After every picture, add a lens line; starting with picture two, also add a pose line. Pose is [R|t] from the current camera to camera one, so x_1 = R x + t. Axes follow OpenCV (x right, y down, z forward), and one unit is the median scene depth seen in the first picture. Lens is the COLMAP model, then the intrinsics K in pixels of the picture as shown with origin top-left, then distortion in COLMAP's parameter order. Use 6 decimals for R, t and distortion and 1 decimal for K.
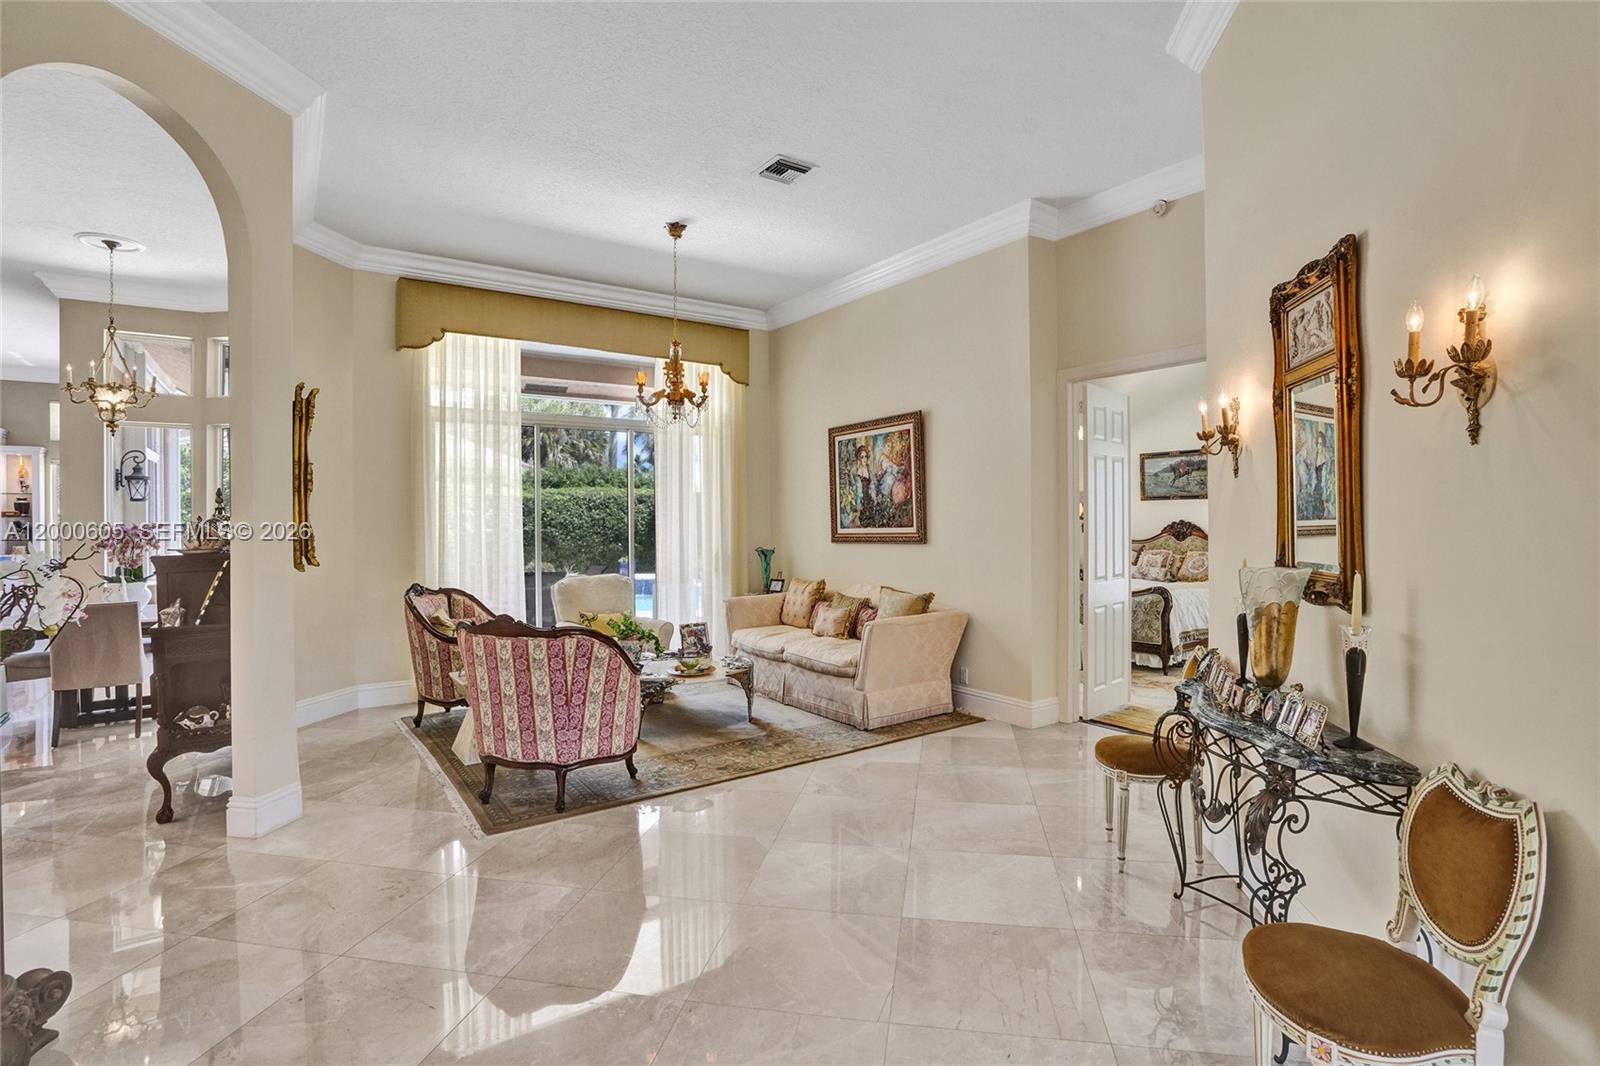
lens RADIAL K [[736.2, 0, 805.0], [0, 736.2, 527.0], [0, 0, 1]] dist [-0.062064, 0.019422]
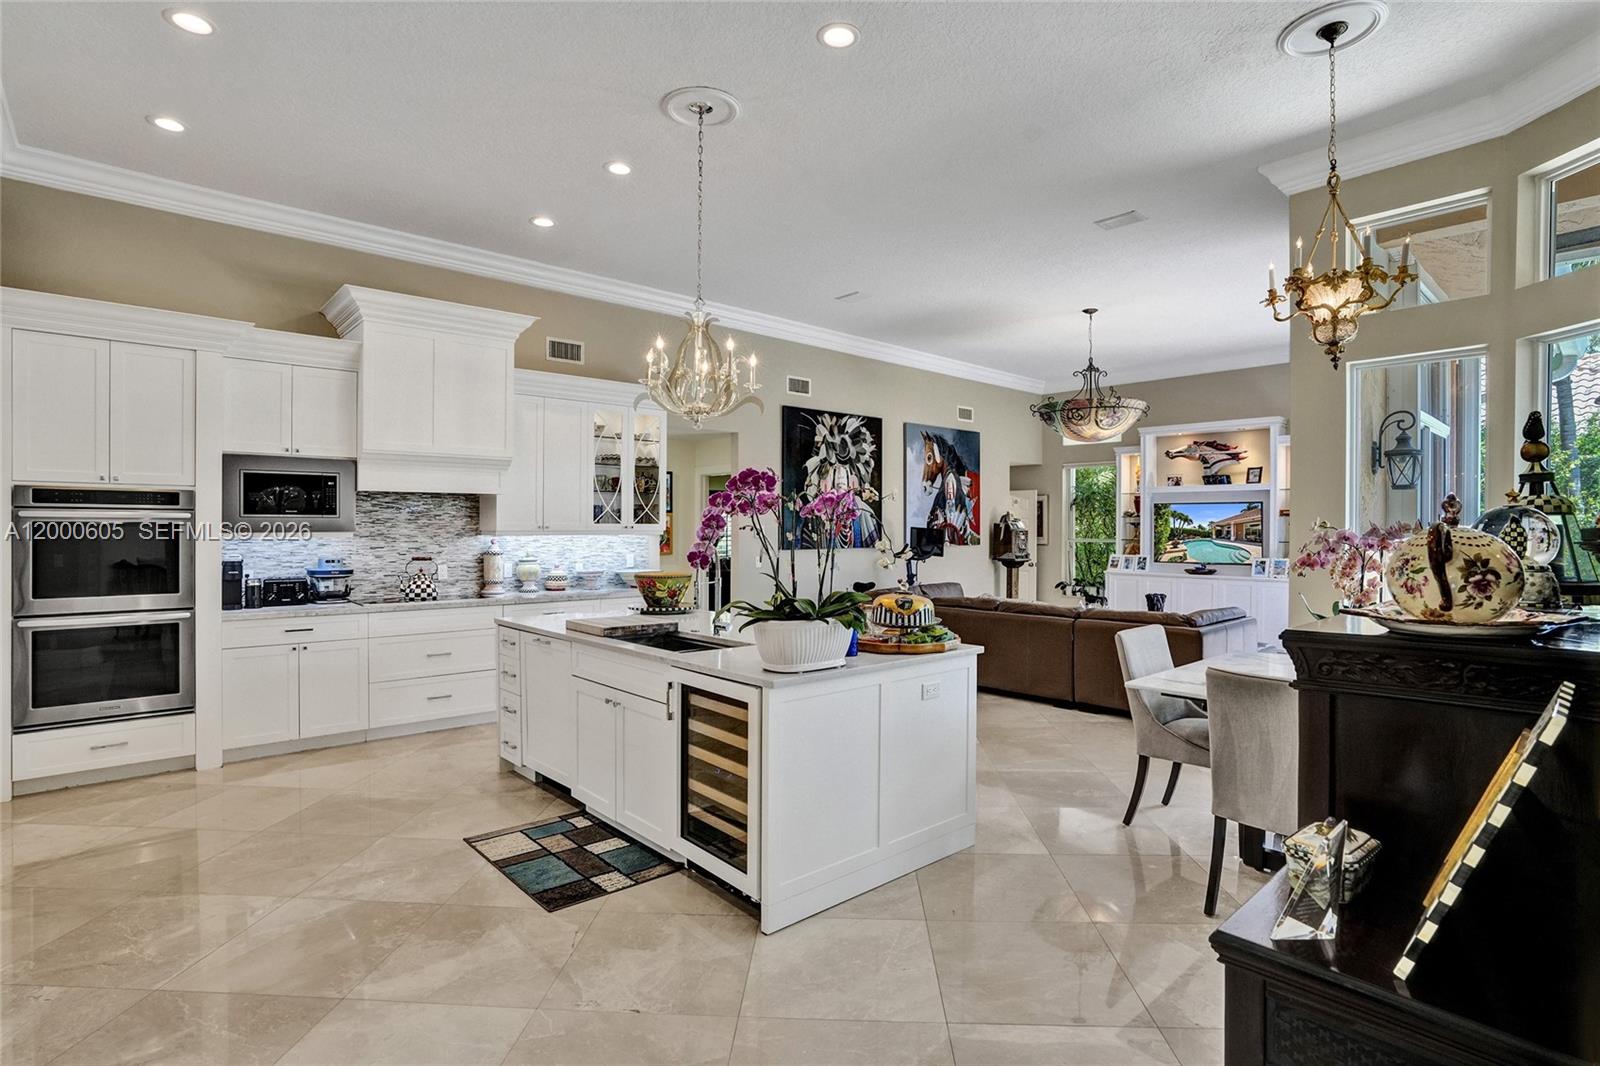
lens RADIAL K [[795.6, 0, 811.1], [0, 795.6, 534.9], [0, 0, 1]] dist [-0.074893, 0.039792]
pose [[0.121881, 0.018472, -0.992373, -0.365492], [-0.009166, 0.999805, 0.017485, -0.001888], [0.992502, 0.006965, 0.122027, 0.447116]]
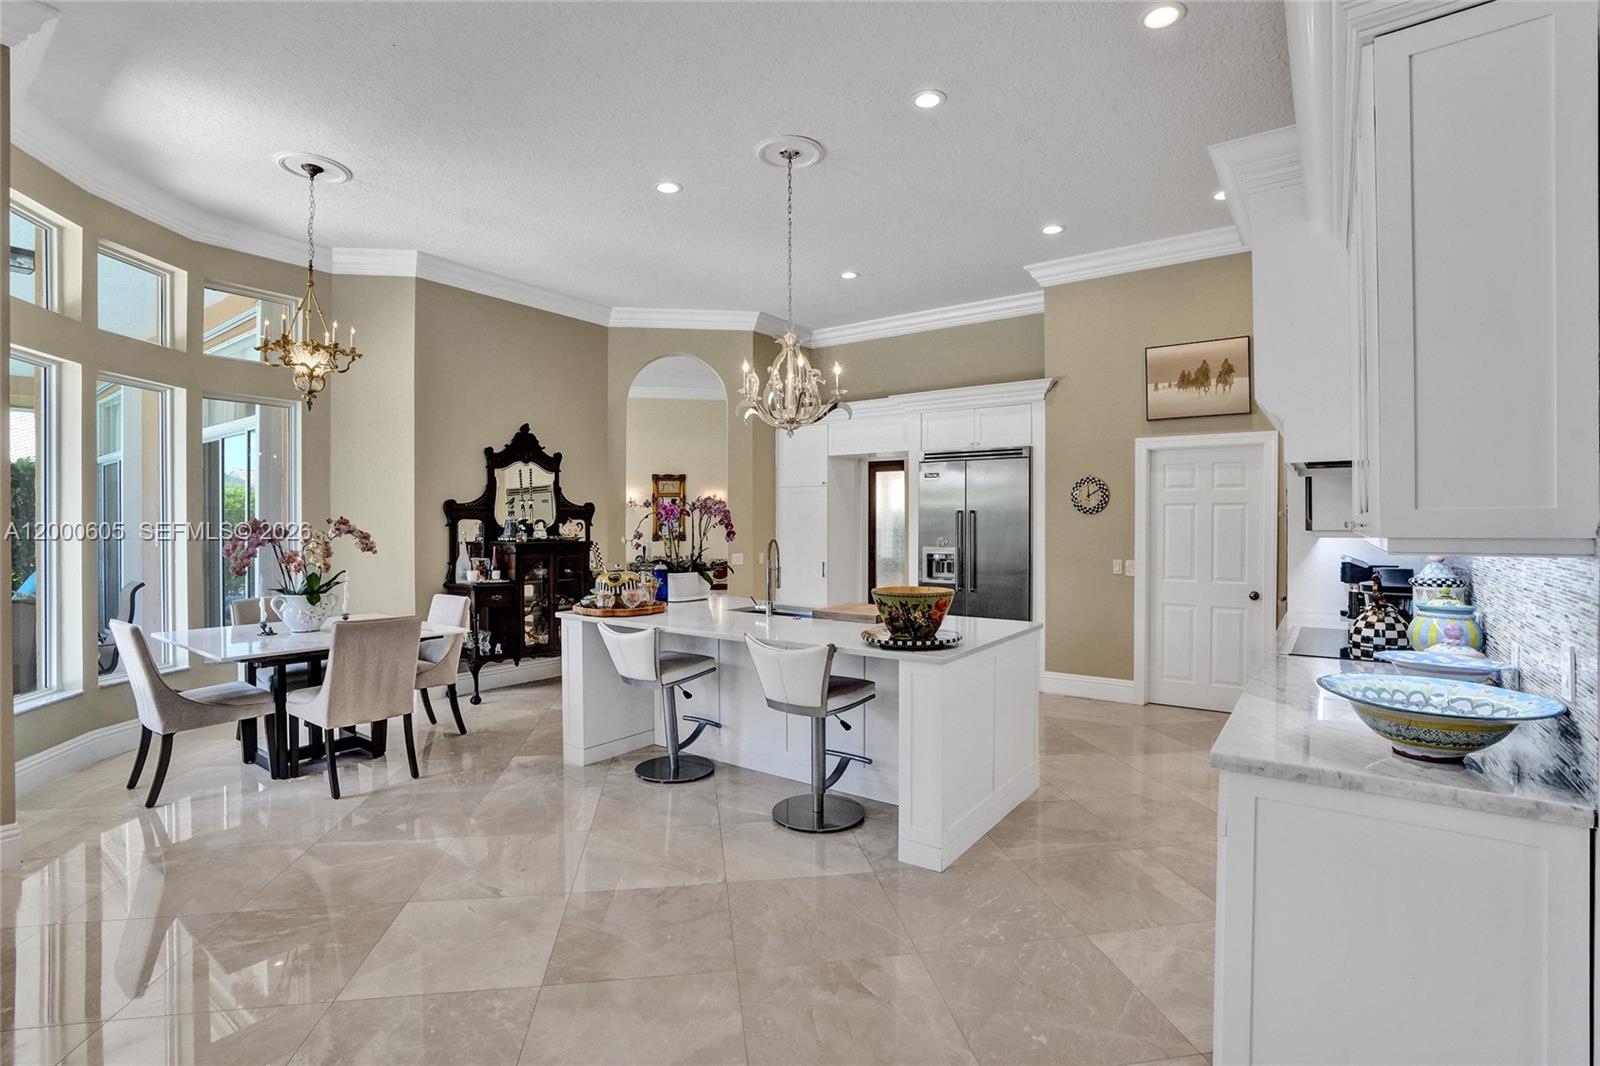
lens RADIAL K [[749.0, 0, 815.0], [0, 749.0, 532.2], [0, 0, 1]] dist [-0.077712, 0.029043]
pose [[-0.327494, -0.003298, 0.944848, -1.789383], [0.008437, 0.999944, 0.006415, 0.008973], [-0.944816, 0.010073, -0.327448, 0.655013]]
